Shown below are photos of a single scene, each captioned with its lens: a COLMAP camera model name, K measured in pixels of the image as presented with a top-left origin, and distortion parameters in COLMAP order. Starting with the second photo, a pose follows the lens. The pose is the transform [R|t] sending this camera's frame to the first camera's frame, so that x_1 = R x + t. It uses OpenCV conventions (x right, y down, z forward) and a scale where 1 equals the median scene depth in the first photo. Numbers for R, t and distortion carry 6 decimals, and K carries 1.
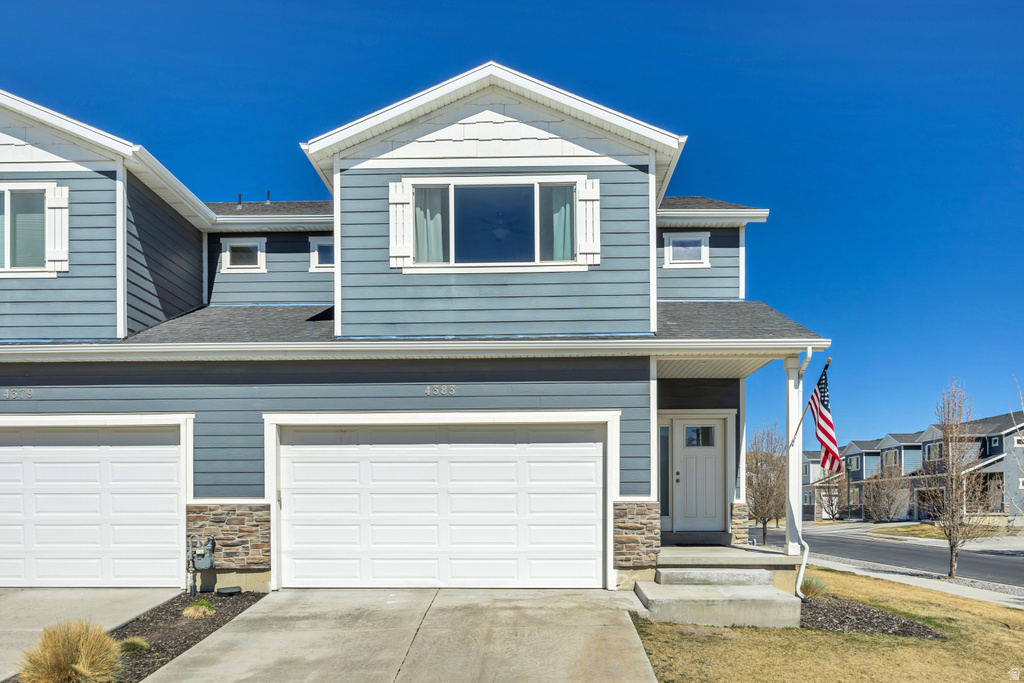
lens RADIAL K [[823.5, 0, 512.0], [0, 823.5, 363.7], [0, 0, 1]] dist [-0.003978, 0.002199]
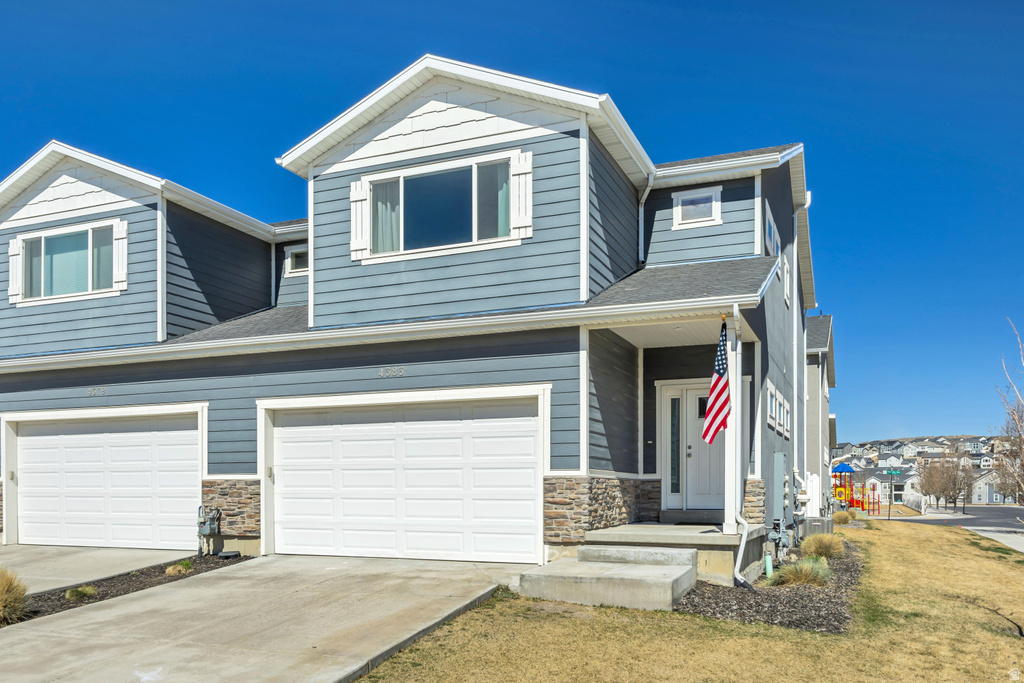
lens RADIAL K [[828.0, 0, 512.0], [0, 828.0, 341.5], [0, 0, 1]] dist [-0.002934, -0.000078]
pose [[0.930125, -0.062266, -0.361925, 0.437821], [0.060177, 0.998042, -0.017052, 0.020463], [0.362278, -0.005919, 0.932051, 0.061156]]
